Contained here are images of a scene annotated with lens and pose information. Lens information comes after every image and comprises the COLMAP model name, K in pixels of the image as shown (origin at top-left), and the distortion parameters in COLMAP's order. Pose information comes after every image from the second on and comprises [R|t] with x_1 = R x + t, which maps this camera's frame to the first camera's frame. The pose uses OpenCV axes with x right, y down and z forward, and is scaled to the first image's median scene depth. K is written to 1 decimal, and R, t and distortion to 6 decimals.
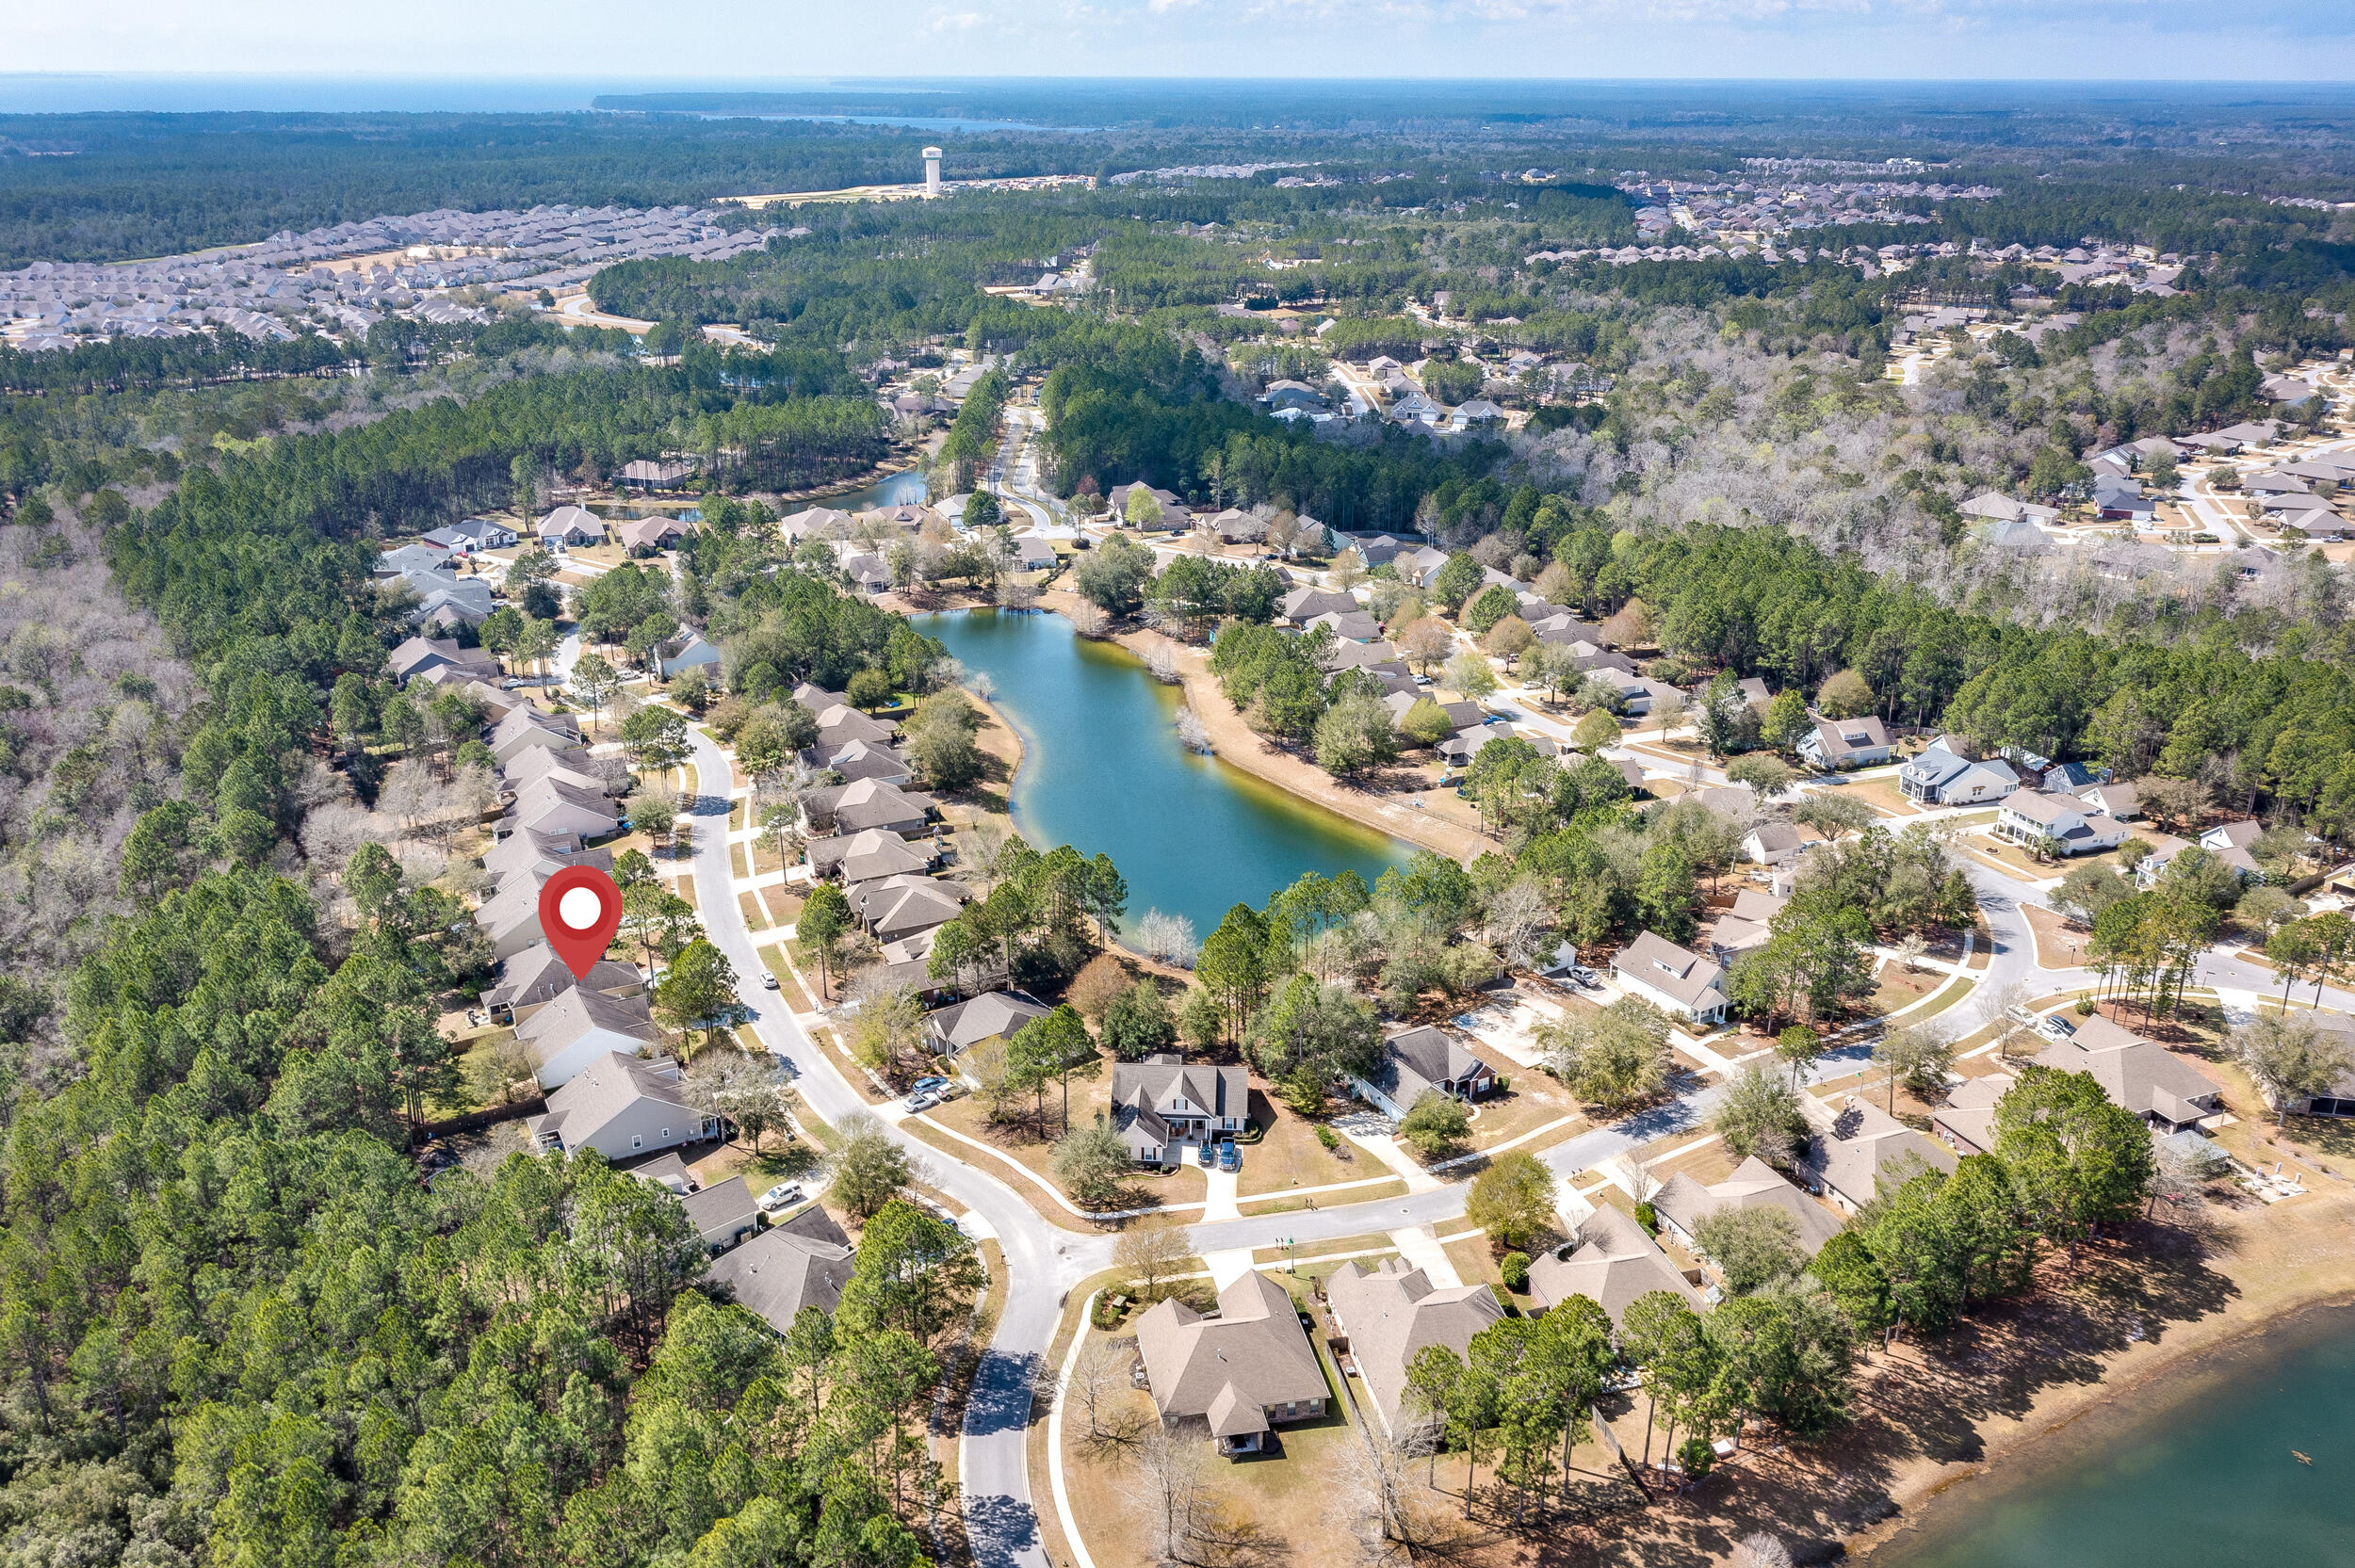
lens RADIAL K [[1966.7, 0, 1177.5], [0, 1966.7, 784.0], [0, 0, 1]] dist [0.000242, -0.003493]
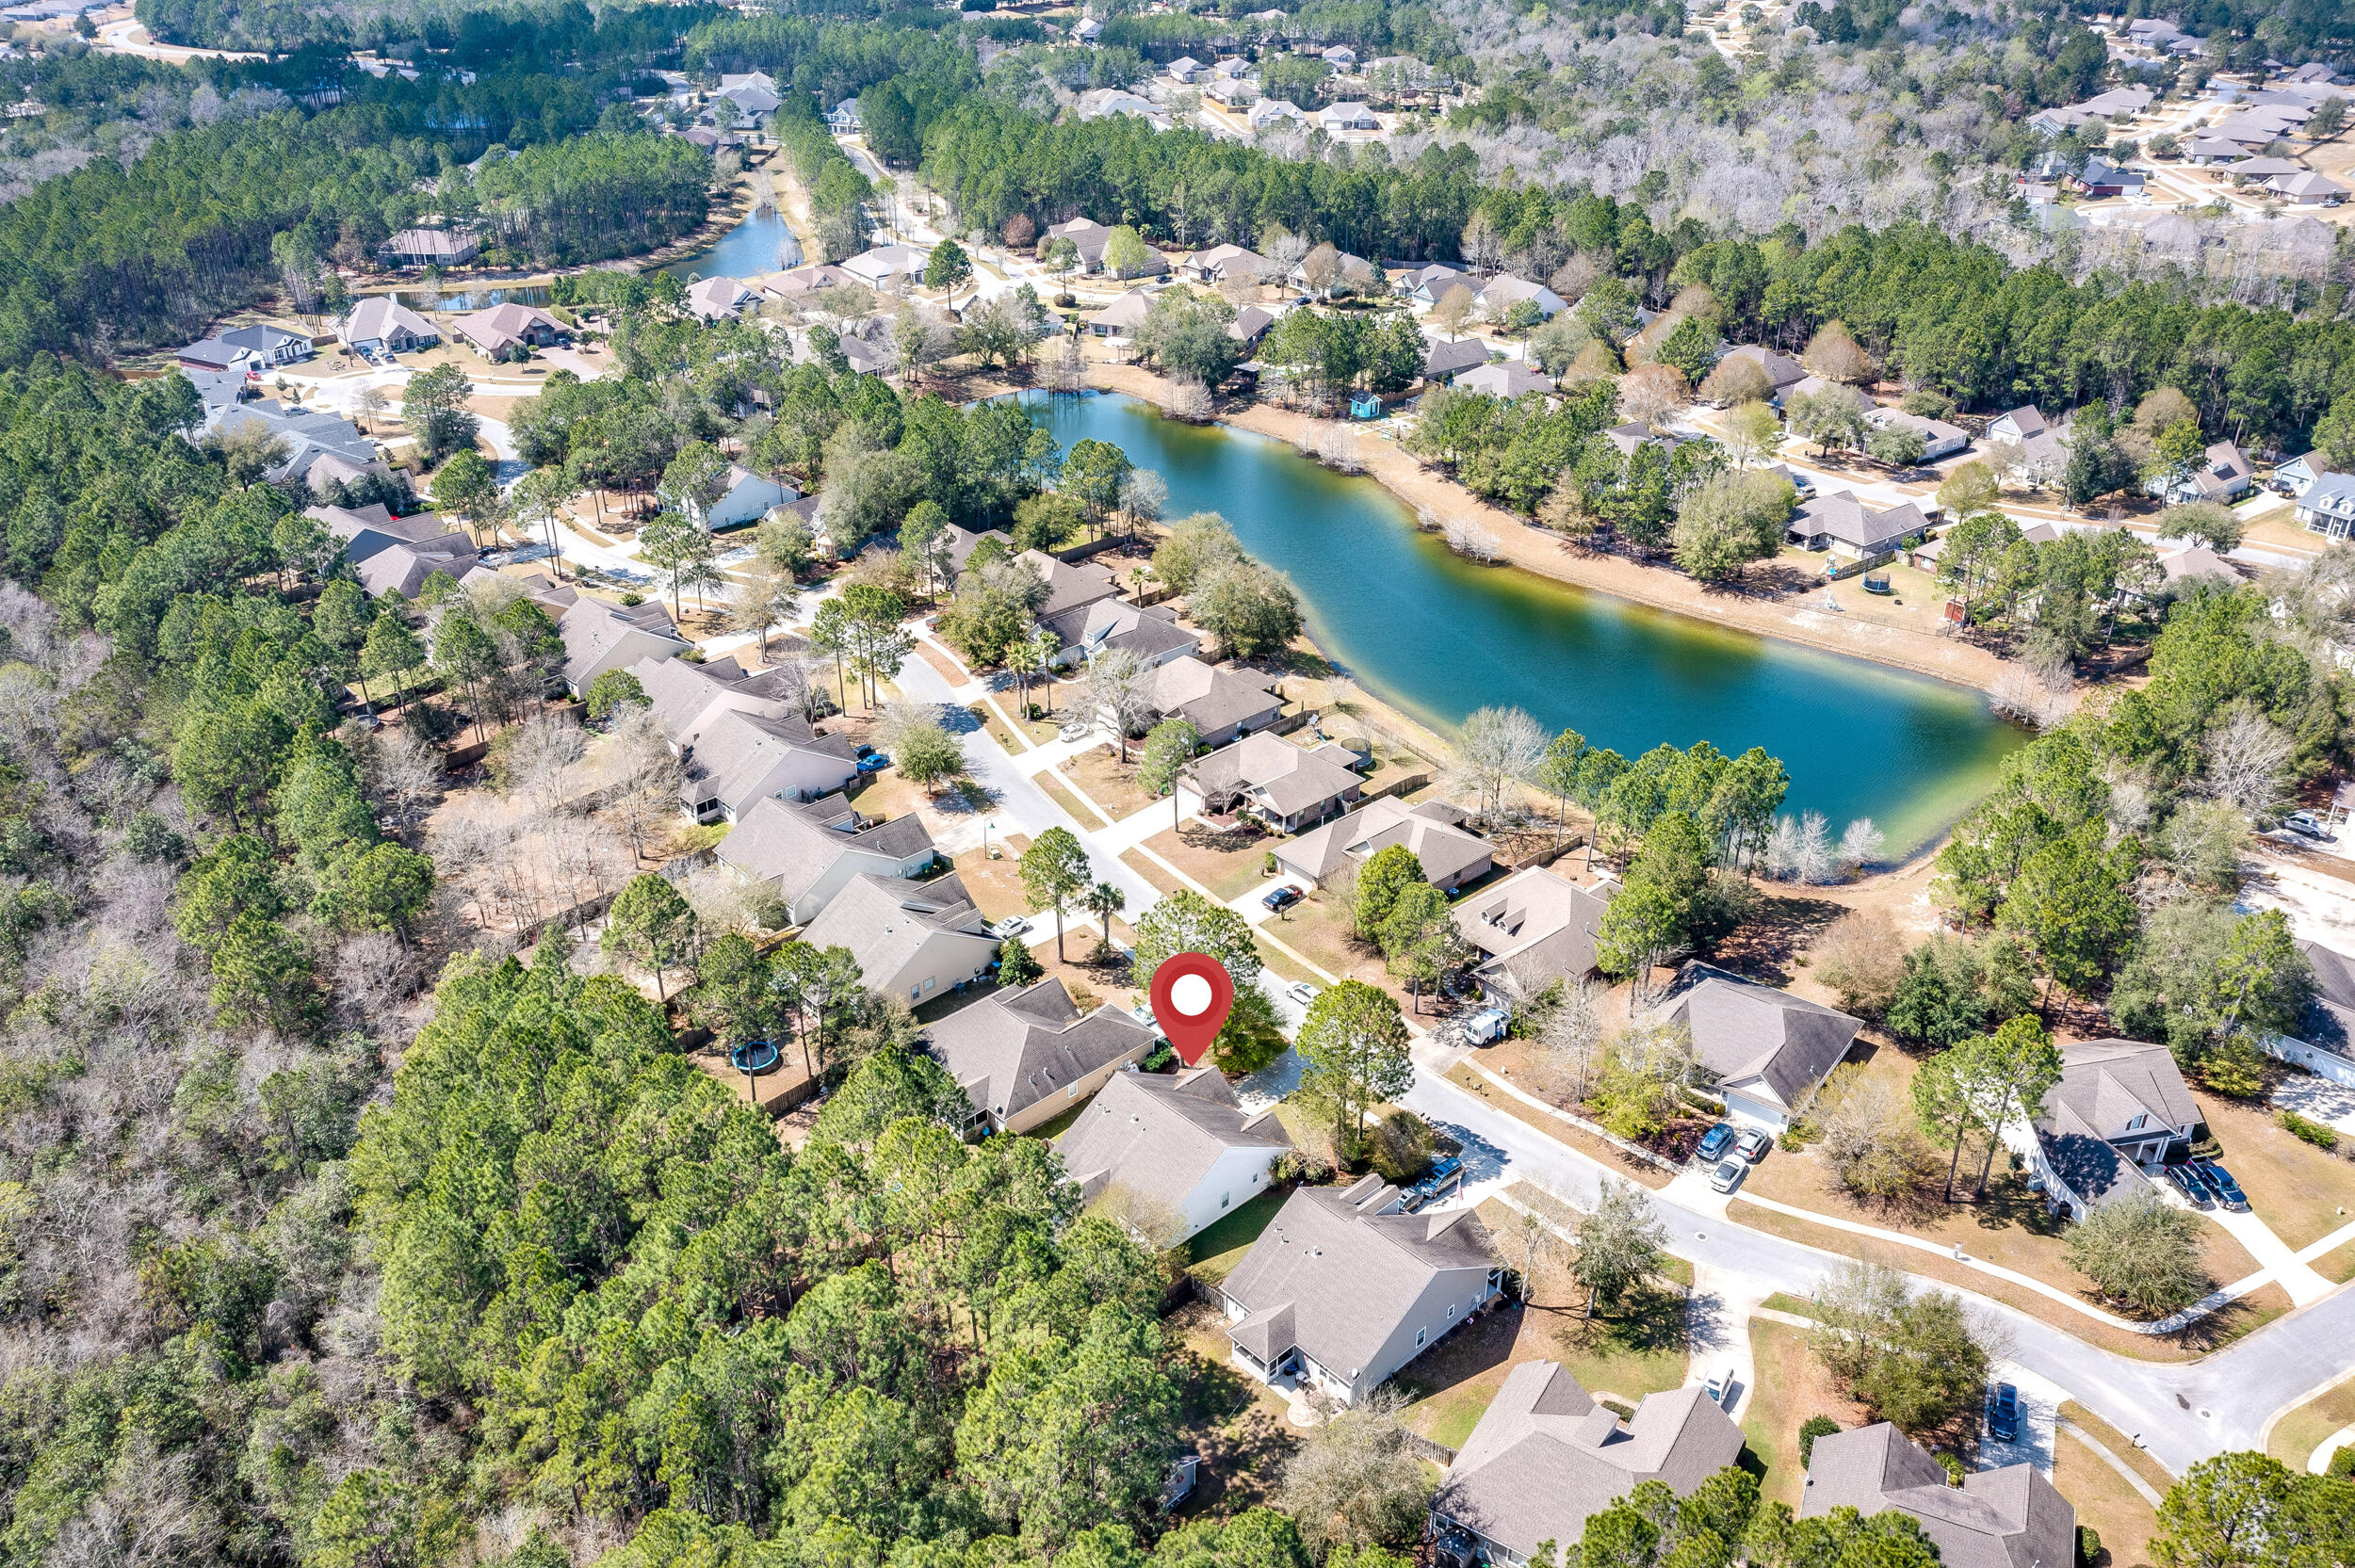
lens RADIAL K [[1917.1, 0, 1117.6], [0, 1917.1, 785.6], [0, 0, 1]] dist [0.004022, 0.001009]
pose [[0.963391, -0.129064, 0.234990, -0.262867], [0.096250, 0.984568, 0.146157, -0.045468], [-0.250227, -0.118189, 0.960946, 0.254357]]
